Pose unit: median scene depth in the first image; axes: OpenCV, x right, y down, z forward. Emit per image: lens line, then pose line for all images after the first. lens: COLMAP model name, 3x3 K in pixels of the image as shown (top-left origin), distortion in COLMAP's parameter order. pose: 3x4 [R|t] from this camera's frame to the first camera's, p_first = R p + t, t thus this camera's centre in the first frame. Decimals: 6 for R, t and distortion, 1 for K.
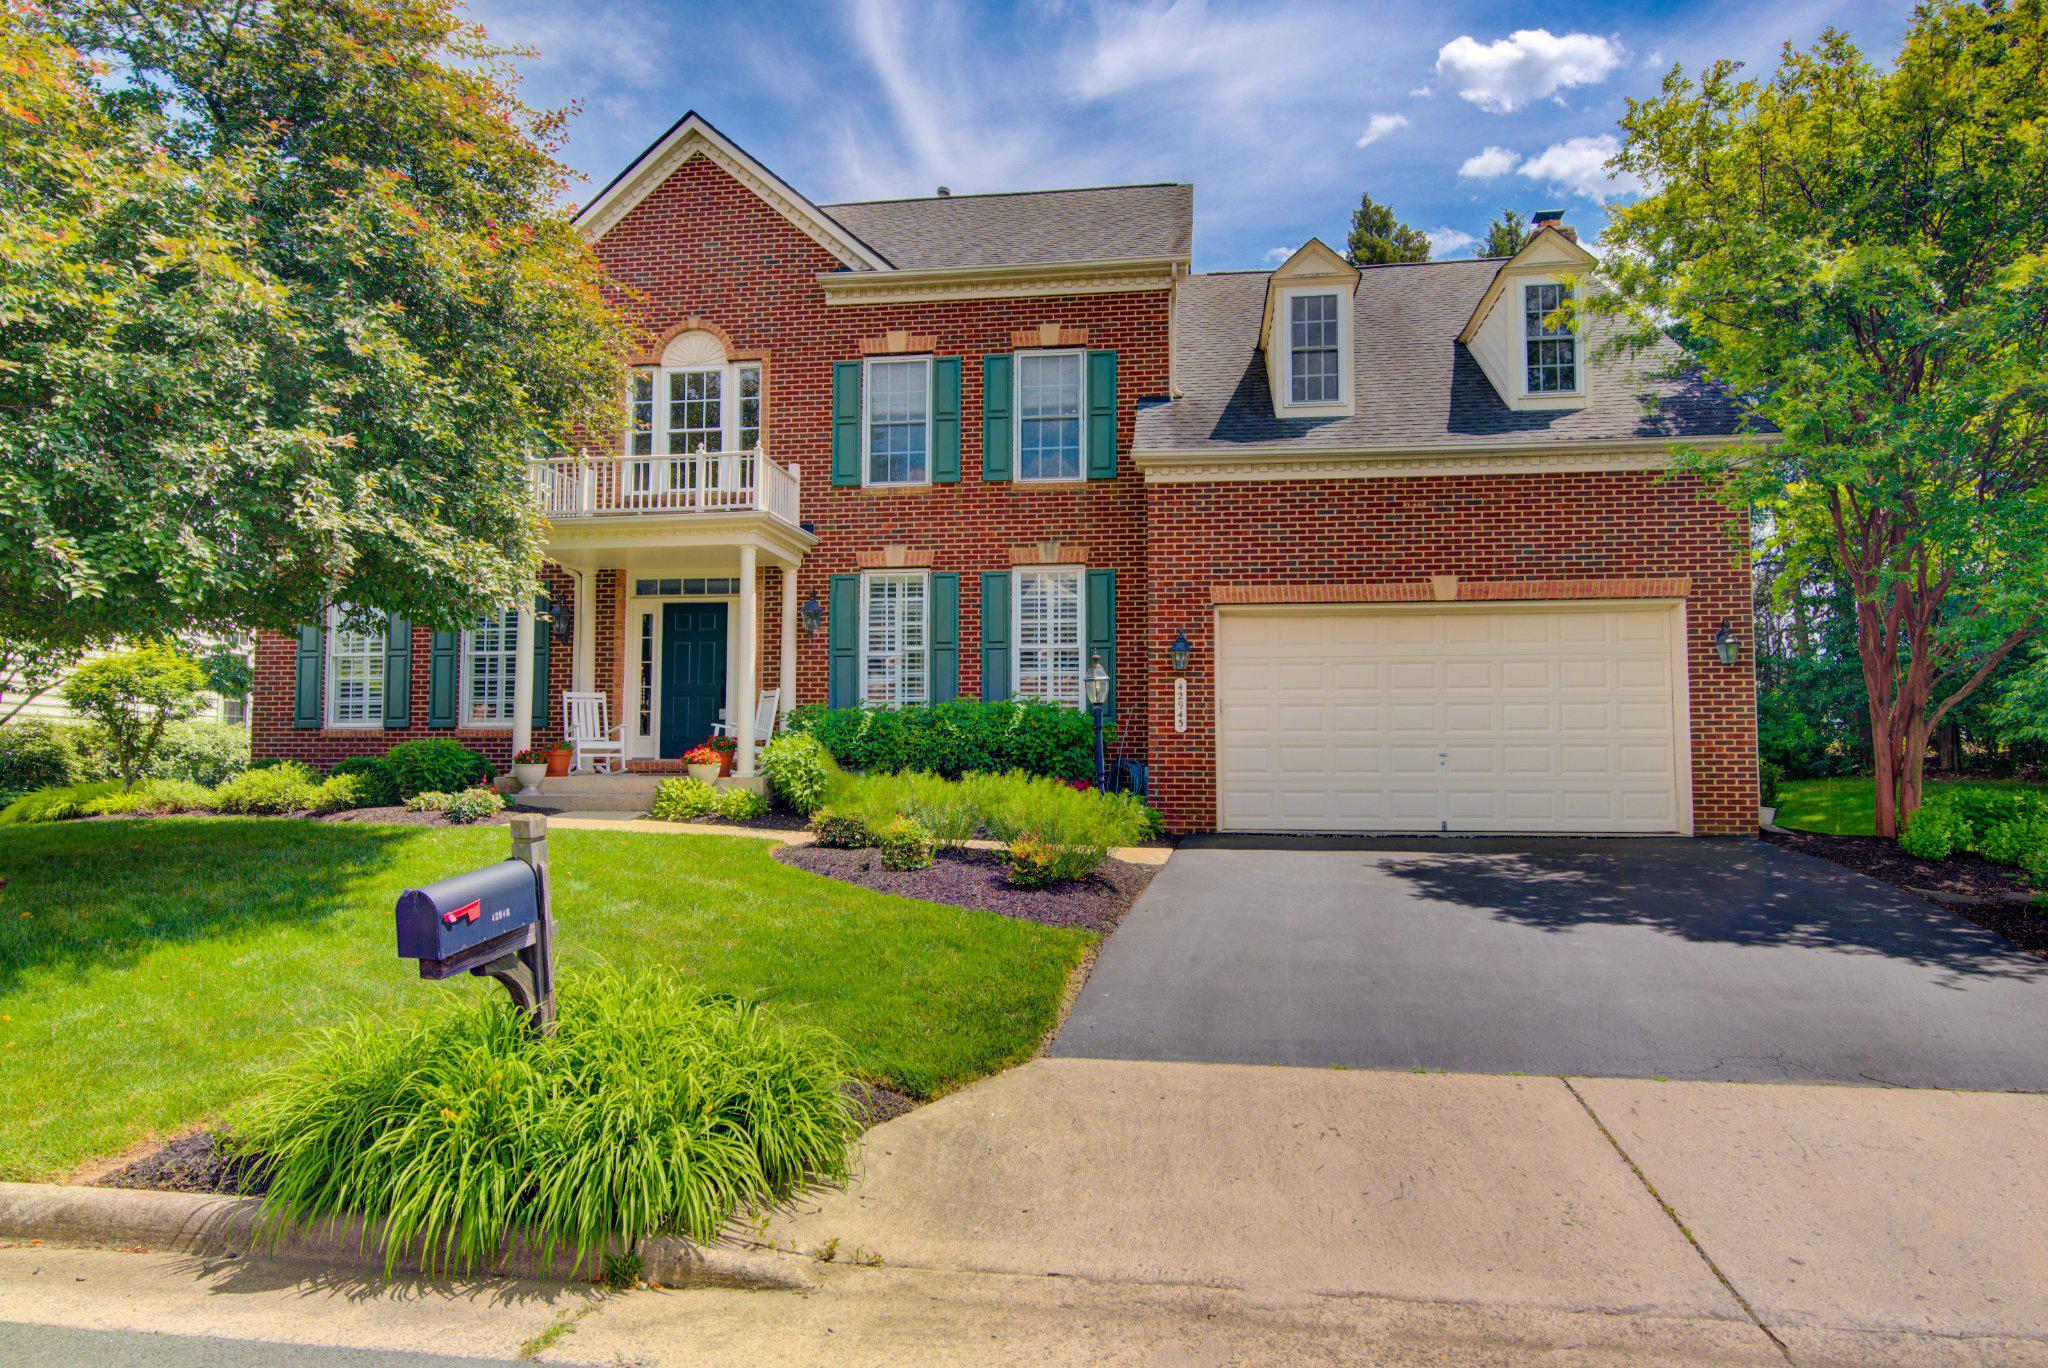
lens RADIAL K [[1234.6, 0, 1024.0], [0, 1234.6, 684.0], [0, 0, 1]] dist [-0.001844, 0.000197]
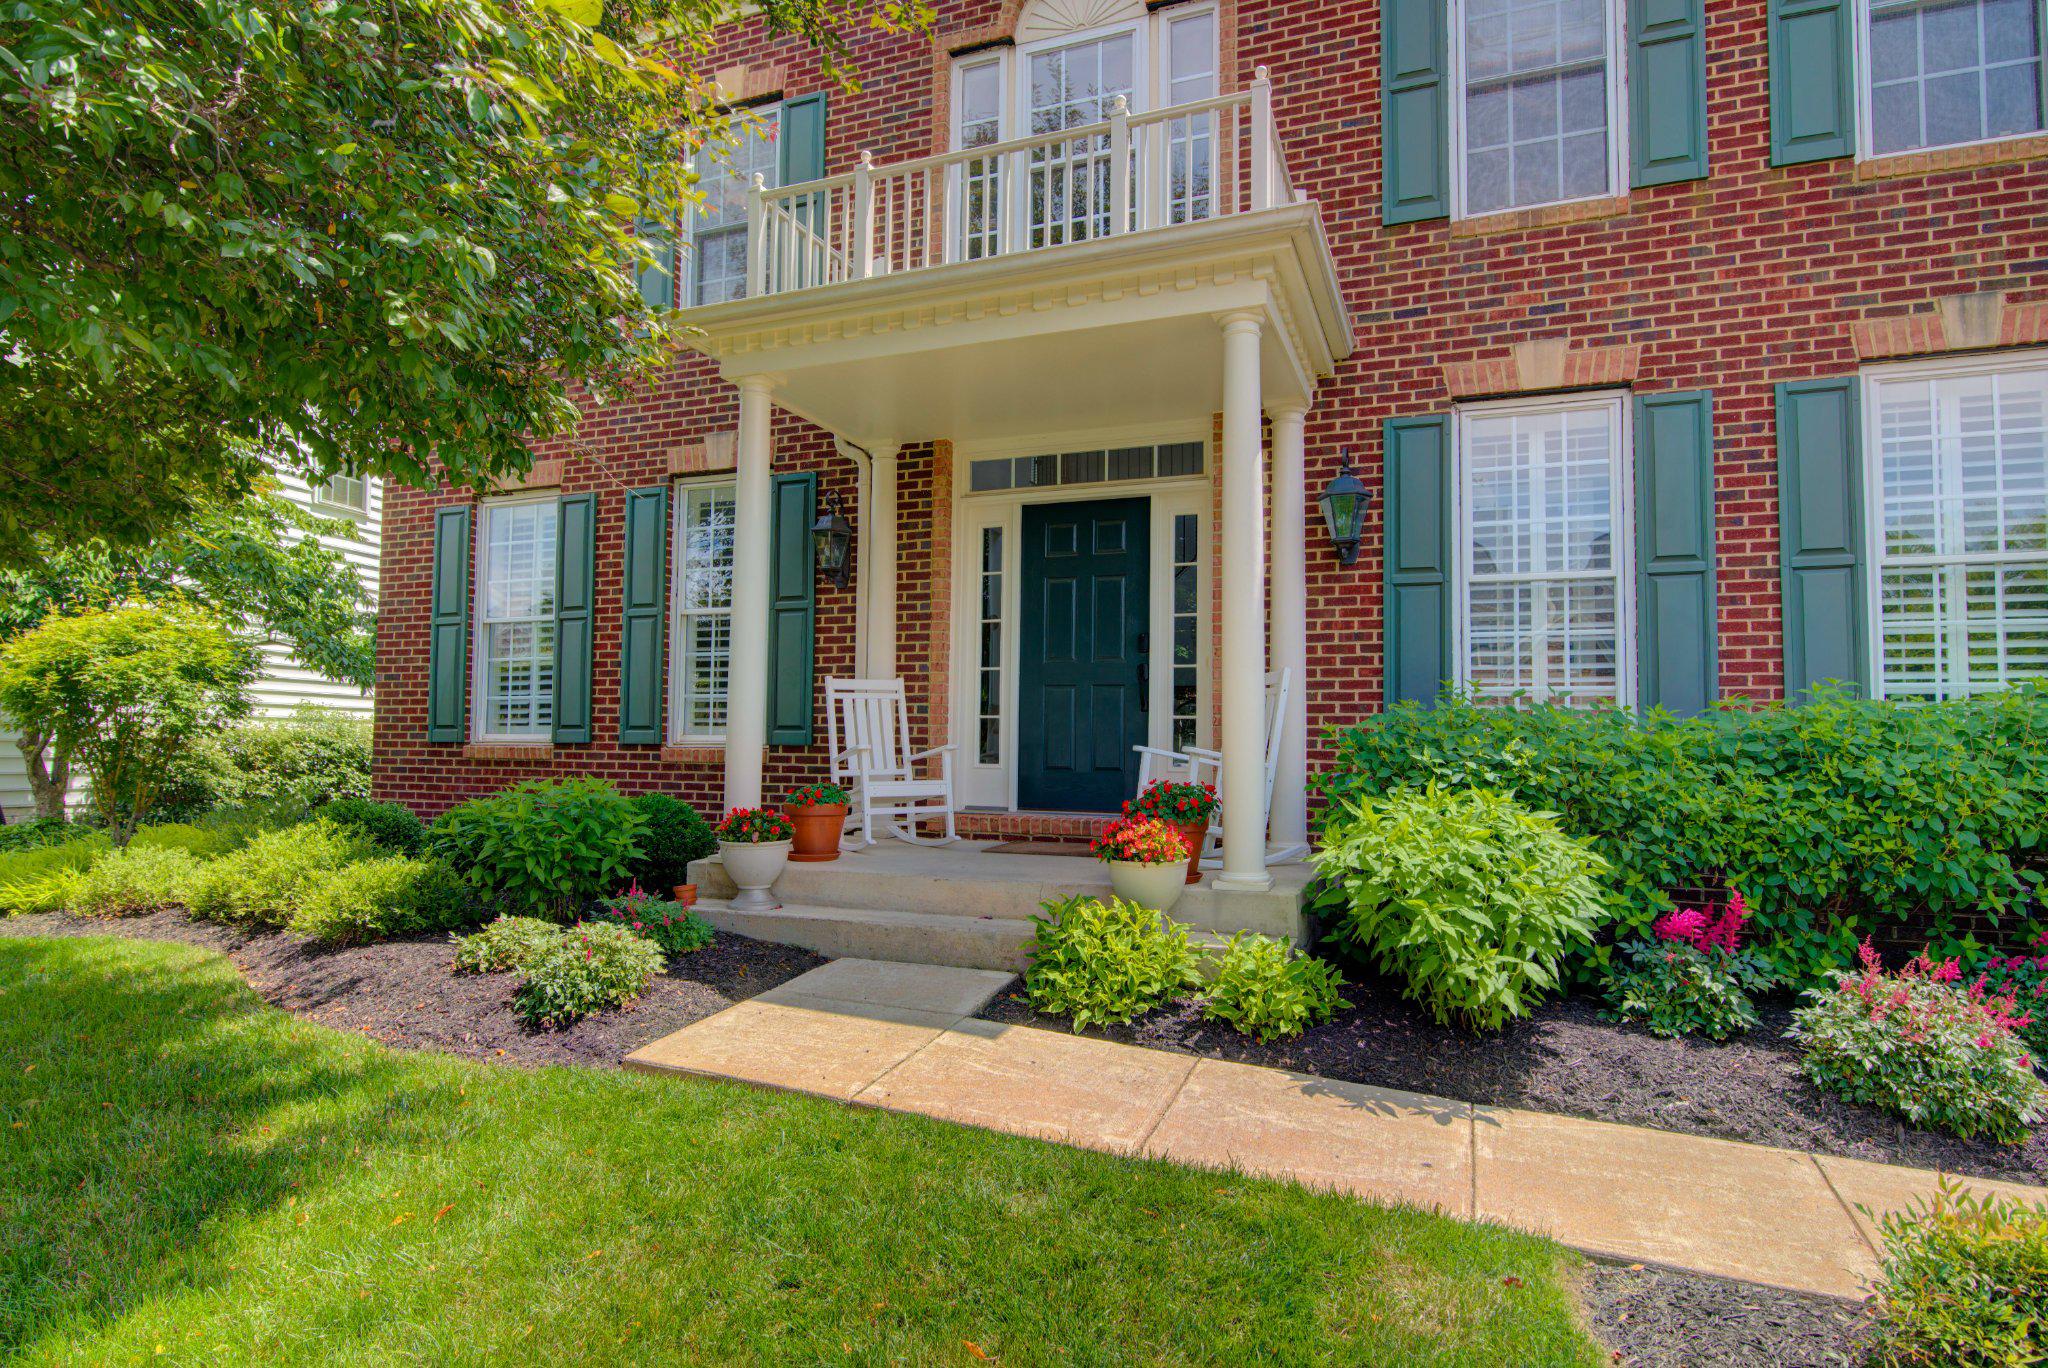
lens RADIAL K [[1113.7, 0, 1024.0], [0, 1113.7, 684.0], [0, 0, 1]] dist [-0.047993, -0.000115]
pose [[0.971234, -0.004945, -0.238077, -0.188721], [0.006918, 0.999948, 0.007453, 0.005496], [0.238028, -0.008885, 0.971218, 0.572553]]
